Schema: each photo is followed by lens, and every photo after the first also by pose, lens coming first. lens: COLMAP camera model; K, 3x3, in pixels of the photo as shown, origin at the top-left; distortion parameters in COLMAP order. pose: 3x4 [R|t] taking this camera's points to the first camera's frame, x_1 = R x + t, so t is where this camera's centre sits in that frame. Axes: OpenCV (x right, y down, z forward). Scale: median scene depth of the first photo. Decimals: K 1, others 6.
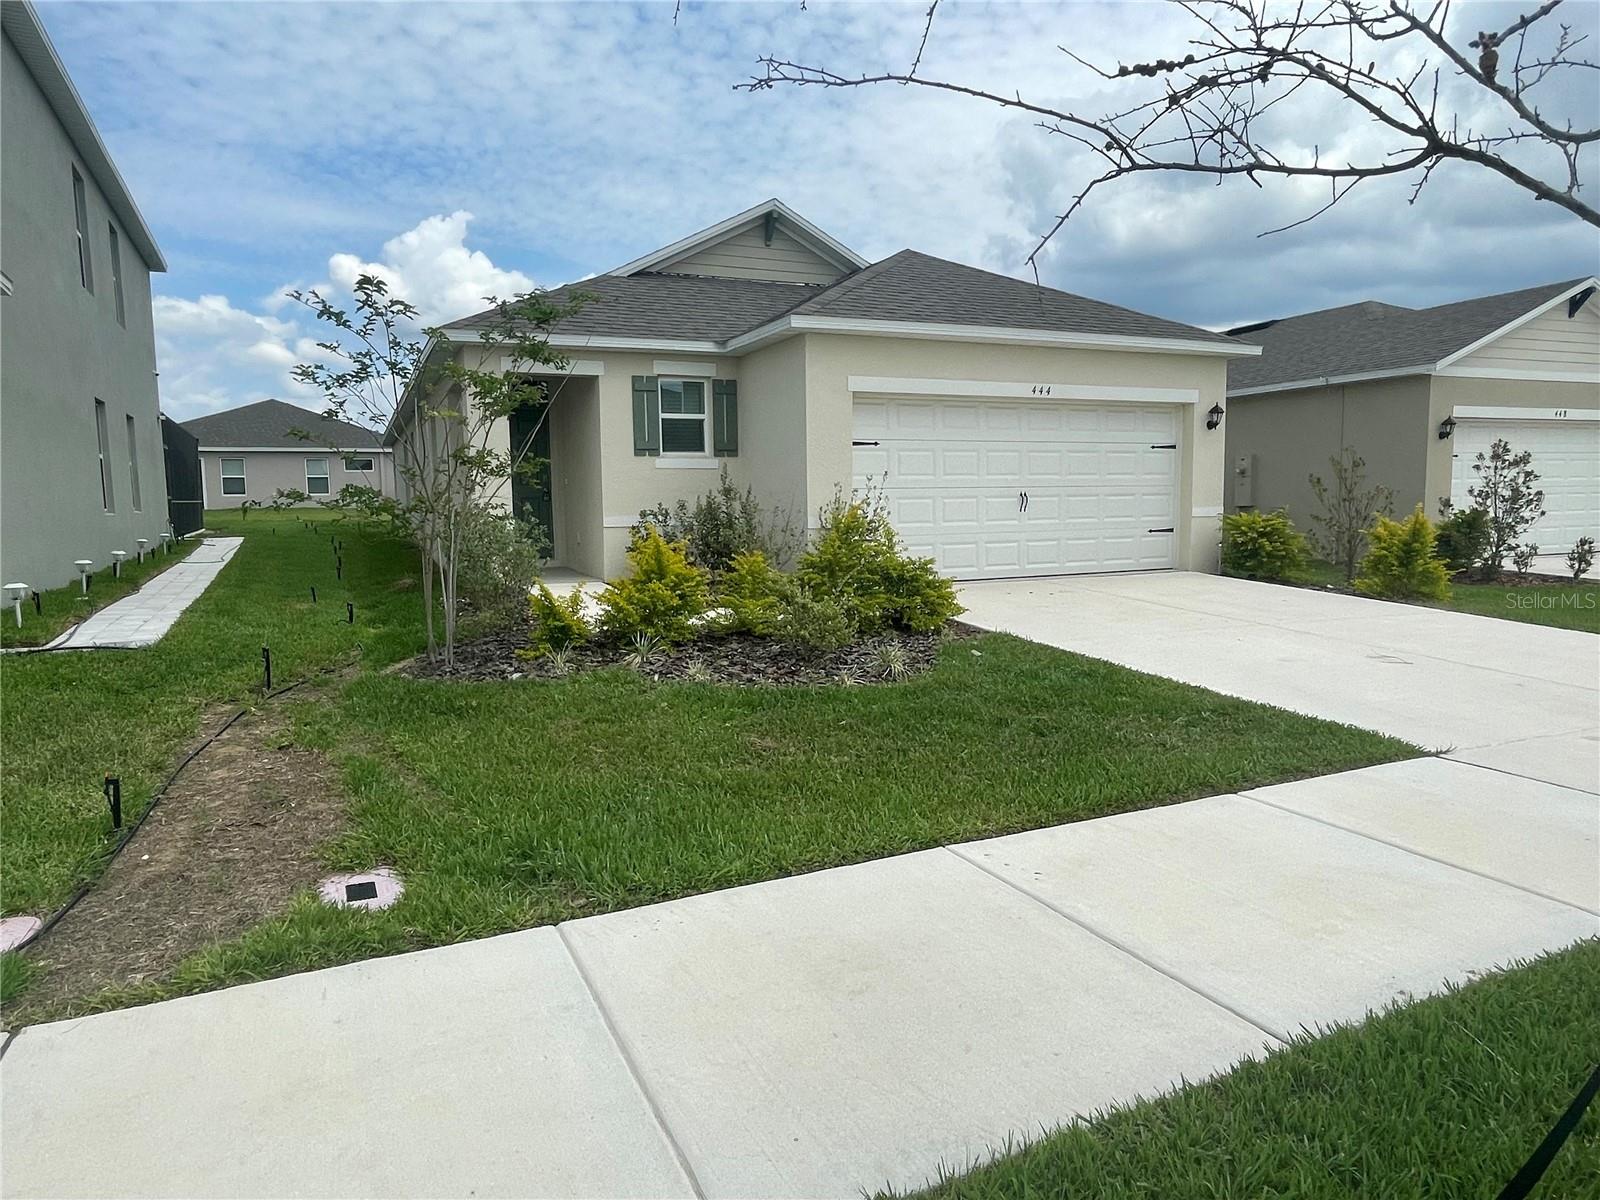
lens RADIAL K [[997.5, 0, 794.6], [0, 997.5, 606.2], [0, 0, 1]] dist [-0.019551, 0.010538]
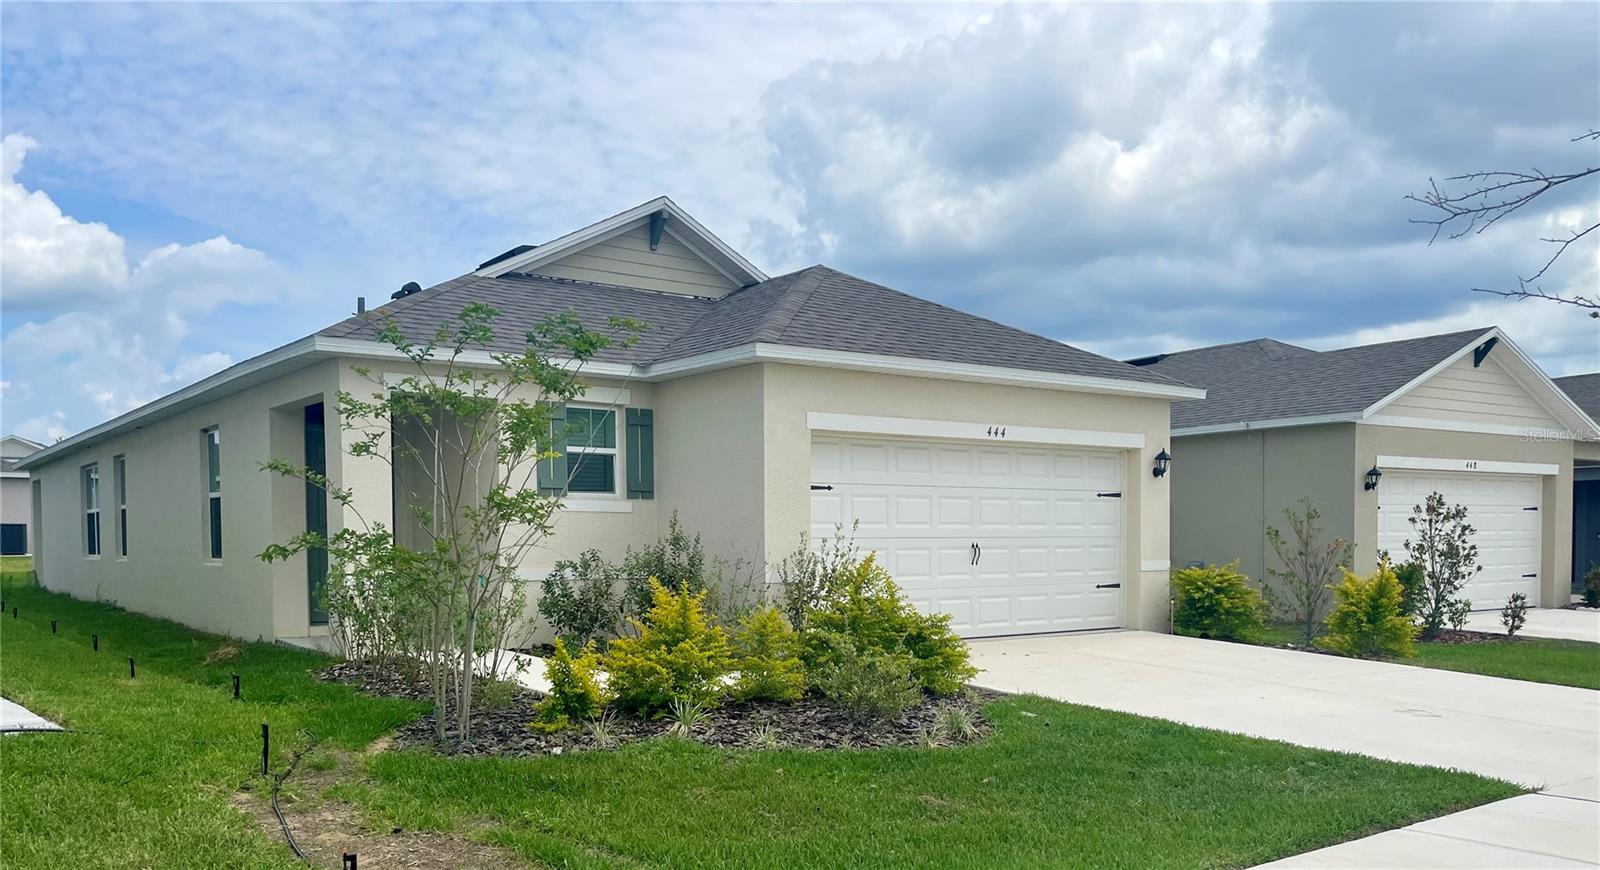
lens RADIAL K [[1277.5, 0, 782.9], [0, 1277.5, 609.7], [0, 0, 1]] dist [0.035253, -0.042472]
pose [[0.976594, -0.002355, 0.215078, -0.181785], [0.014730, 0.998325, -0.055955, 0.007094], [-0.214586, 0.057813, 0.974993, -0.081786]]
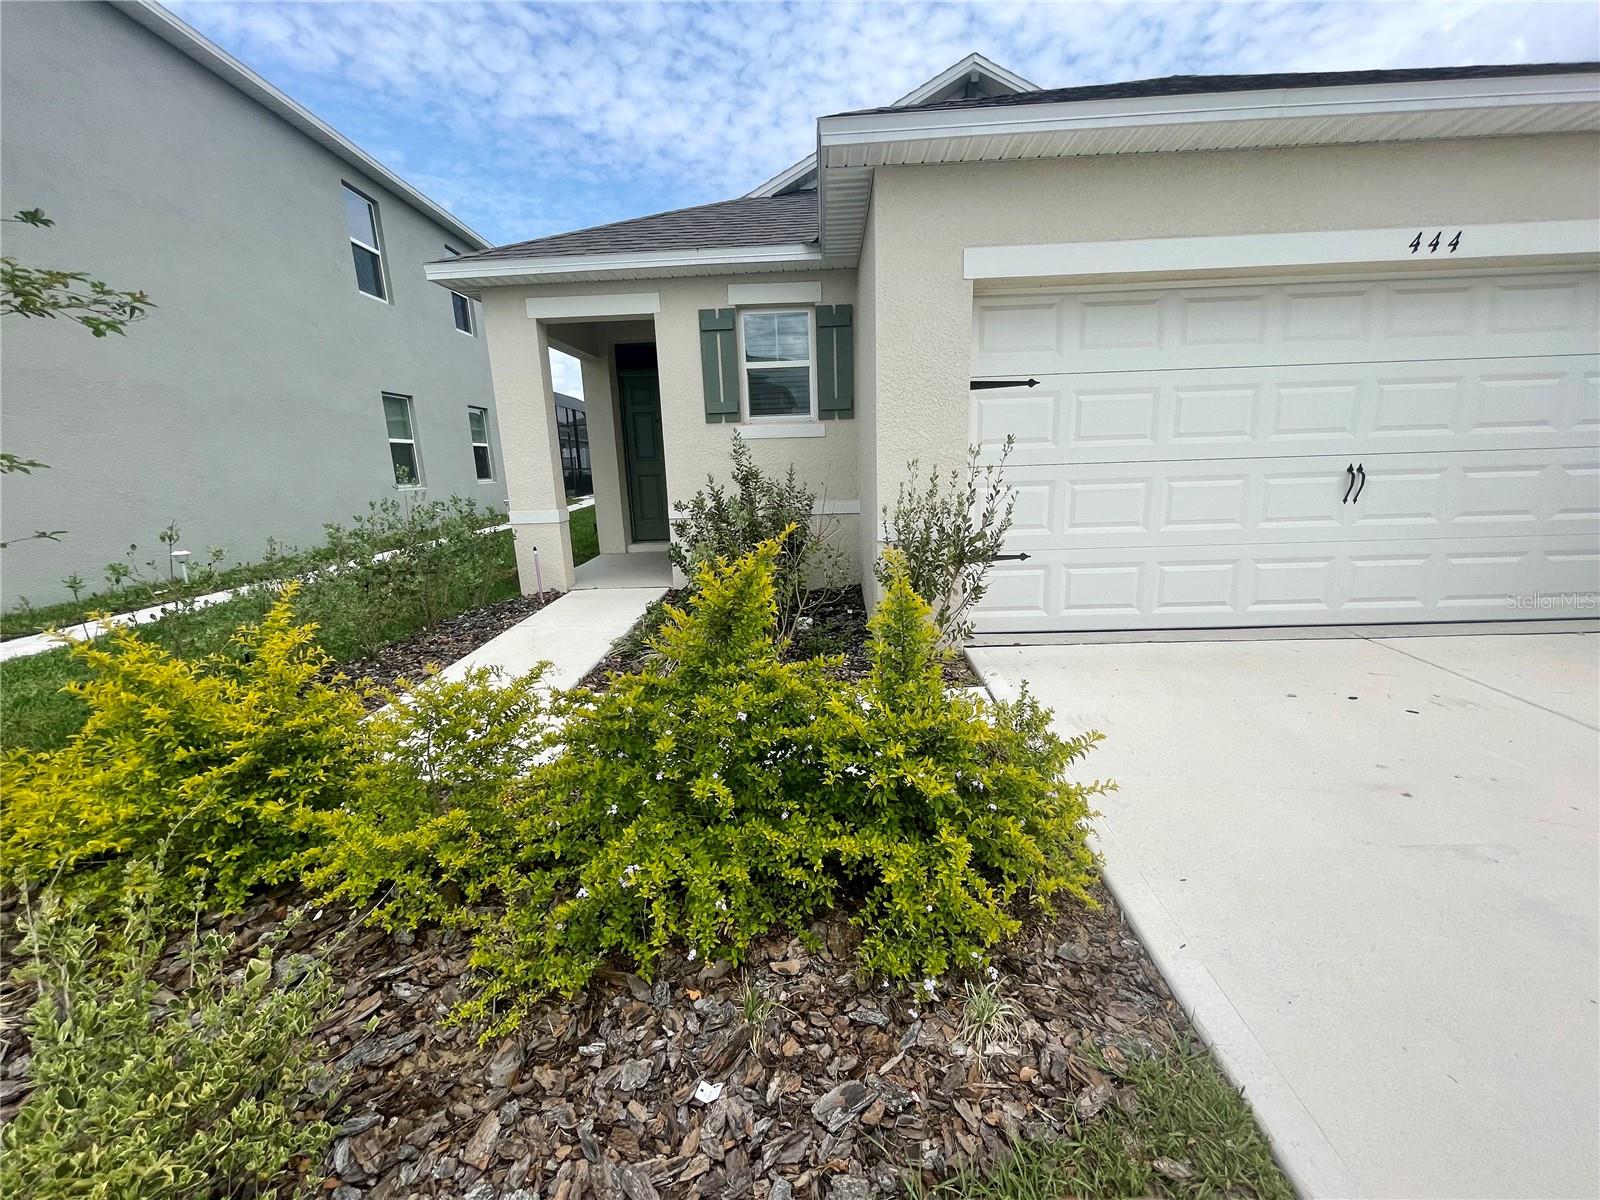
lens RADIAL K [[654.9, 0, 797.6], [0, 654.9, 605.4], [0, 0, 1]] dist [-0.003619, -0.000065]
pose [[0.898621, 0.079074, -0.431541, 0.117713], [-0.027030, 0.991734, 0.125435, -0.074569], [0.437892, -0.101054, 0.893330, 0.546508]]
